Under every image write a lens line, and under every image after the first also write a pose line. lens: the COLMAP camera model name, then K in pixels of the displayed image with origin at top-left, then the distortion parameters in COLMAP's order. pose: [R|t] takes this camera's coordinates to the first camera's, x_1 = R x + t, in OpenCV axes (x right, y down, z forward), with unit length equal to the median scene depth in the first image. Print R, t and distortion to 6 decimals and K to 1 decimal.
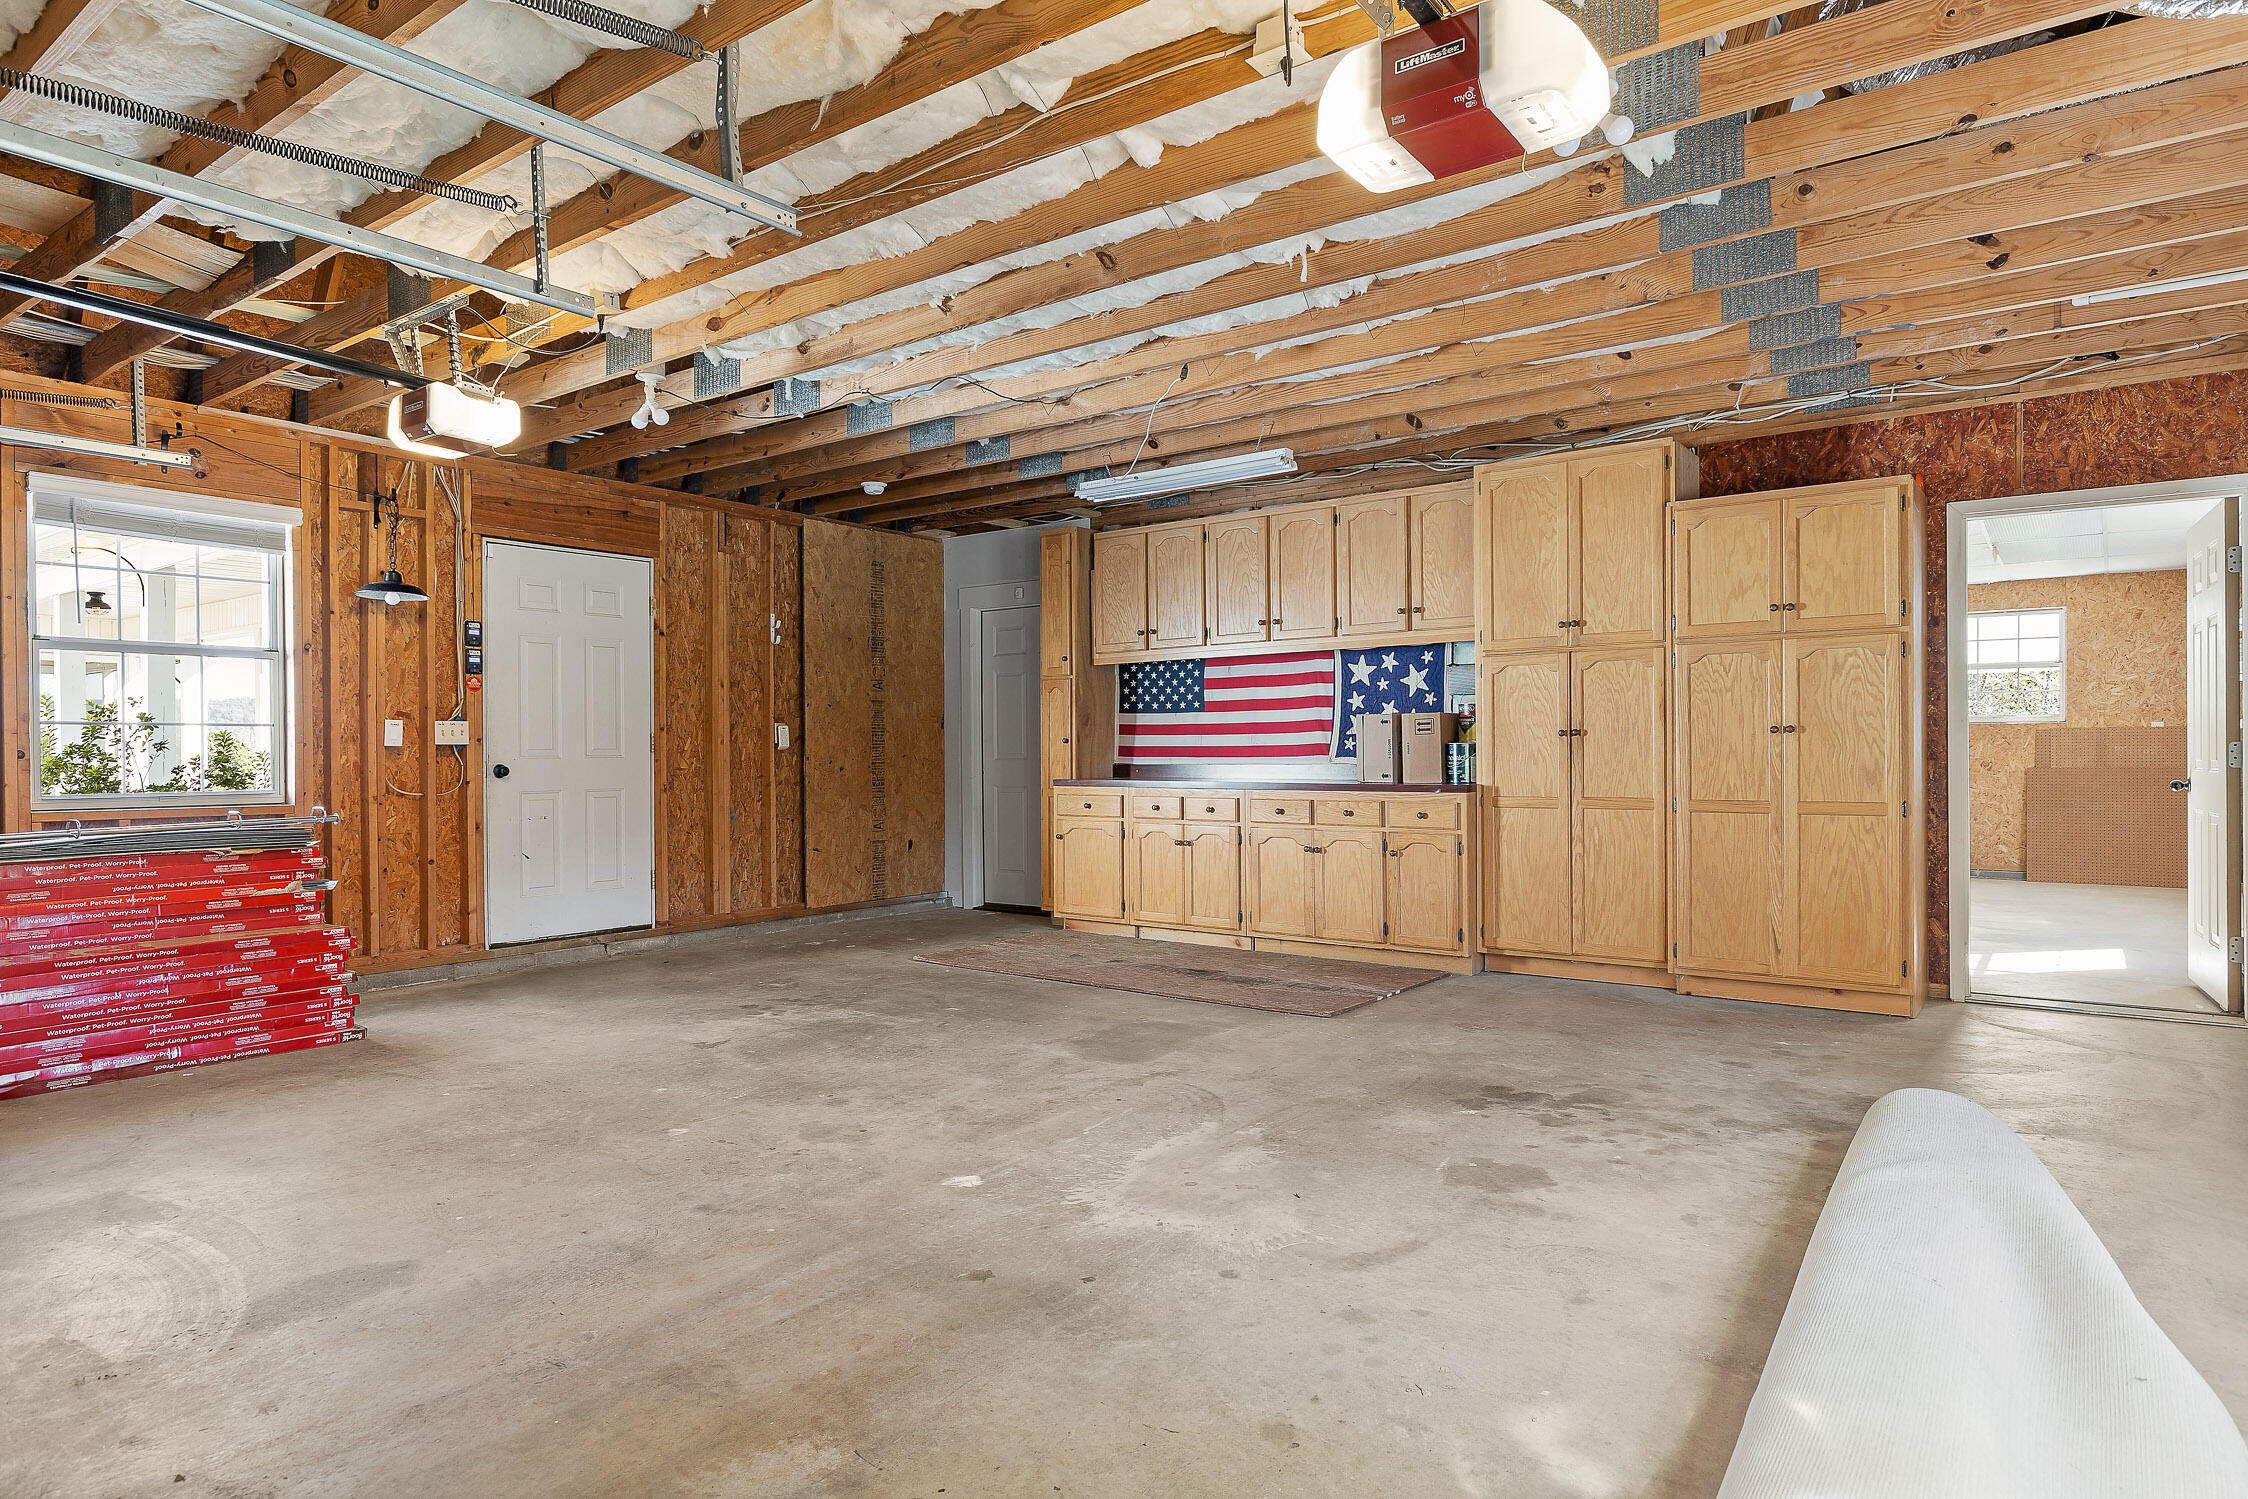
lens RADIAL K [[1314.5, 0, 1123.7], [0, 1314.5, 754.3], [0, 0, 1]] dist [0.001657, 0.000250]
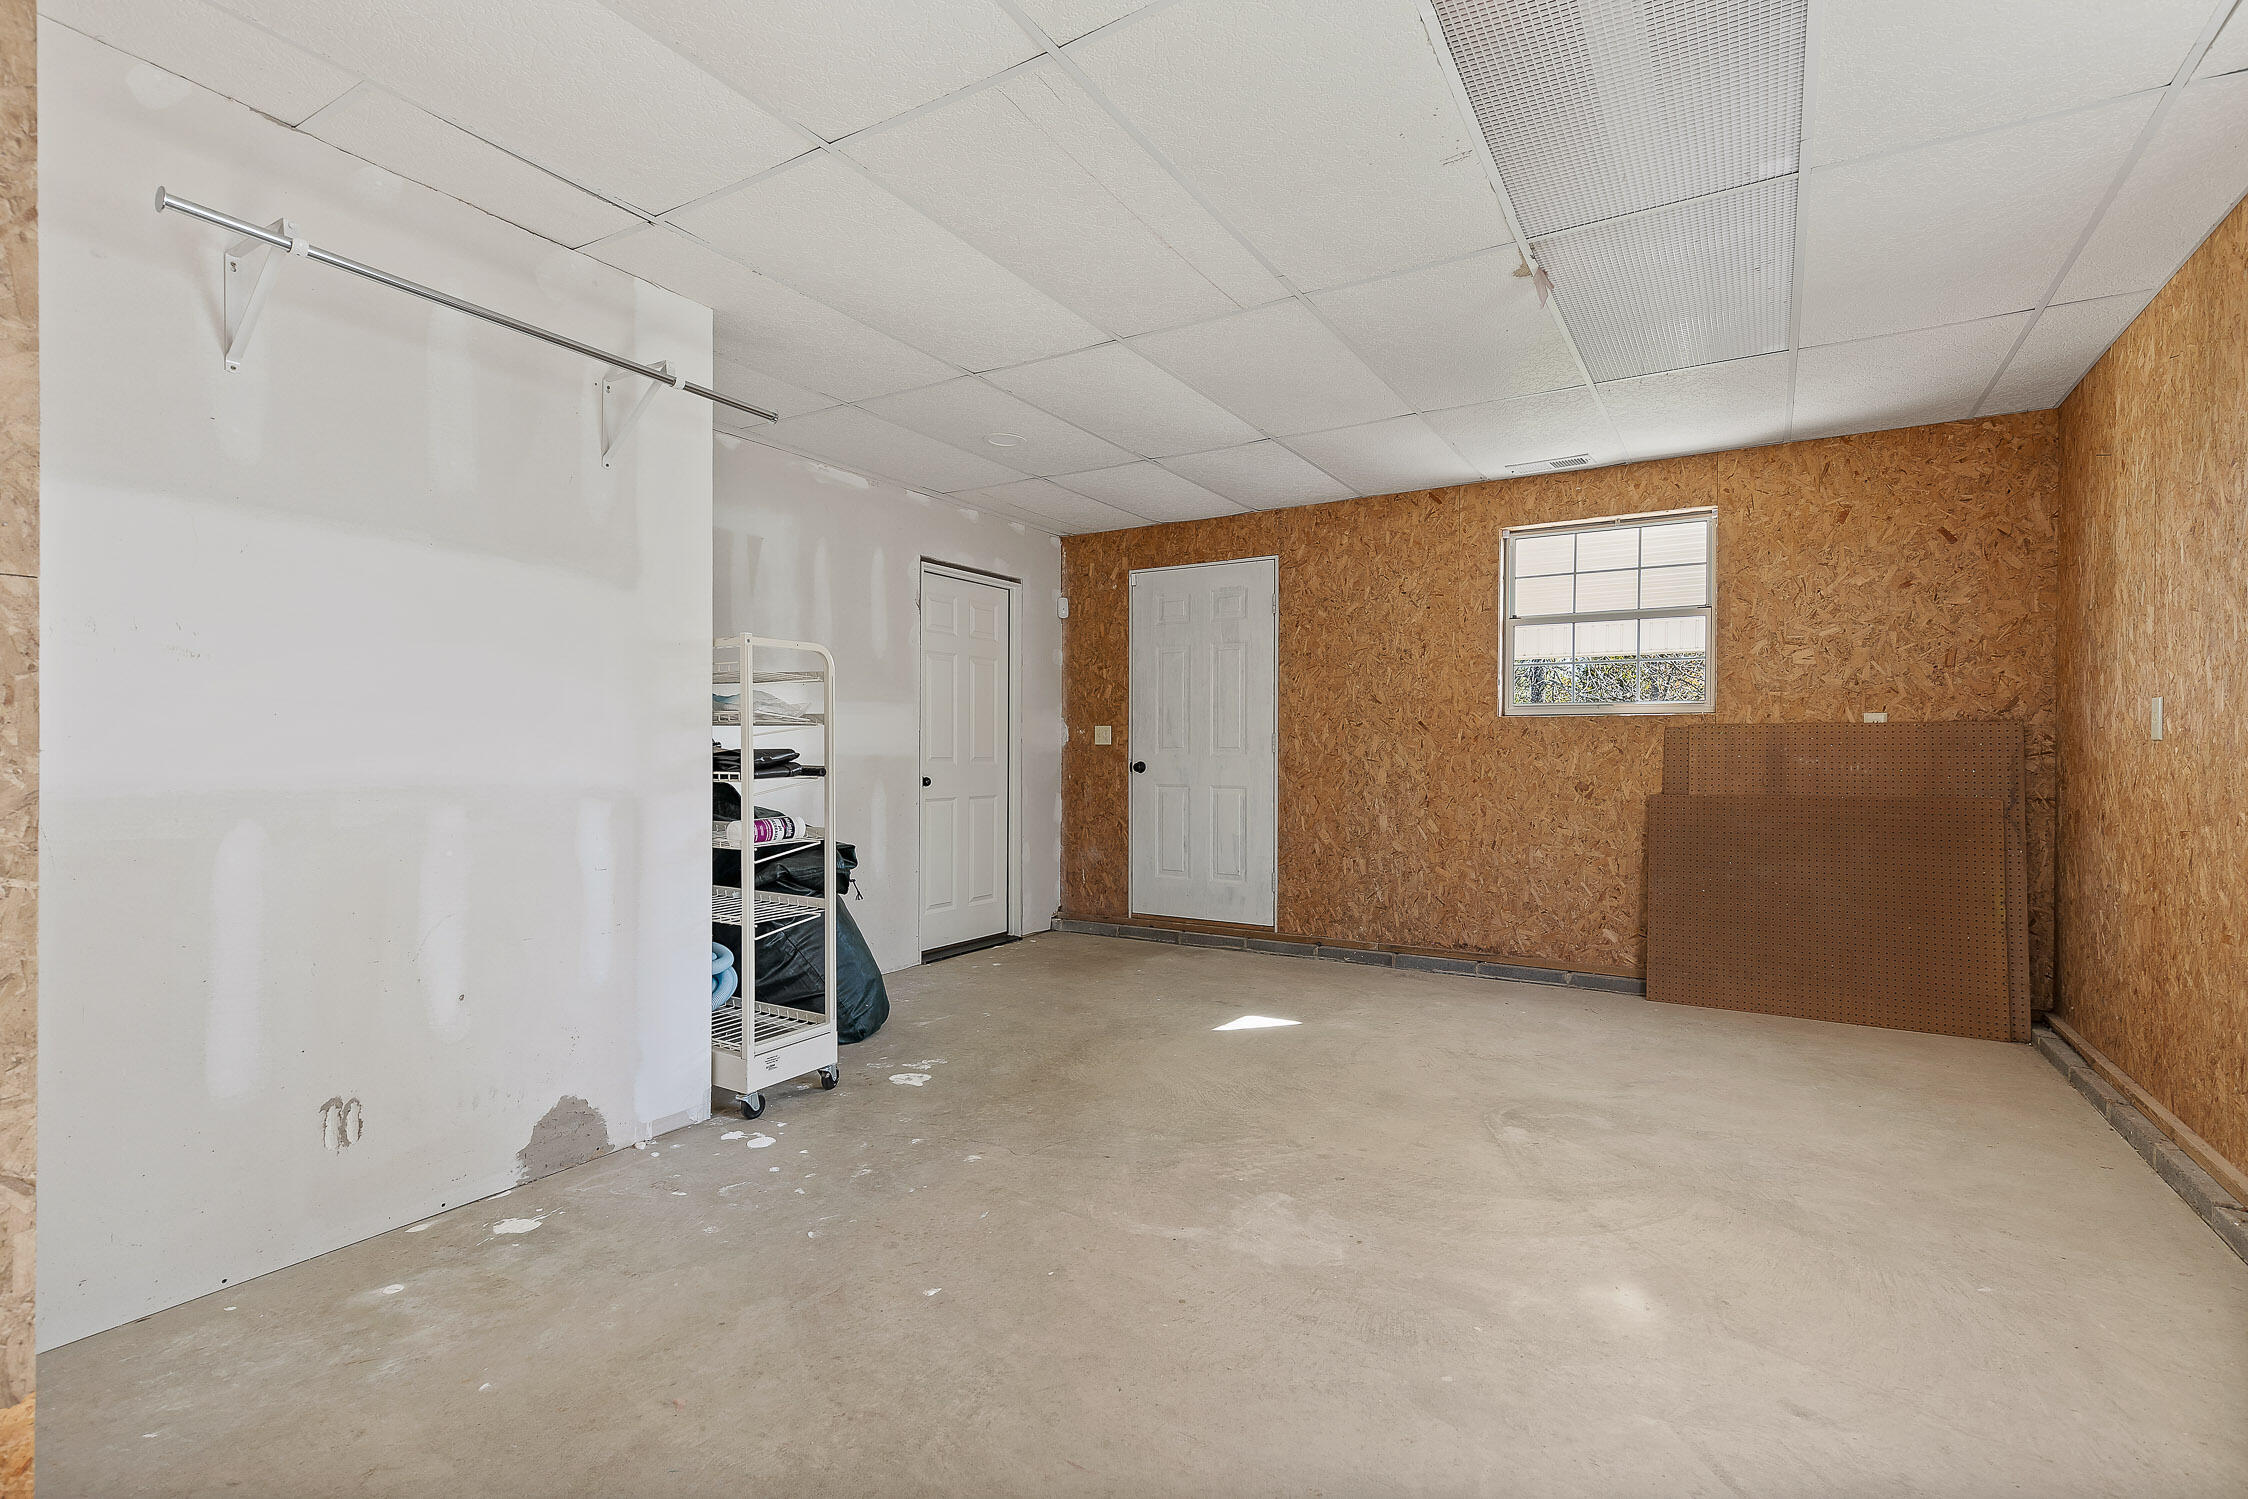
lens RADIAL K [[1025.5, 0, 1122.9], [0, 1025.5, 750.5], [0, 0, 1]] dist [-0.000701, -0.000037]
pose [[0.994879, 0.012347, 0.100311, 0.427283], [-0.011890, 0.999916, -0.005153, -0.003518], [-0.100366, 0.003934, 0.994943, 0.598937]]
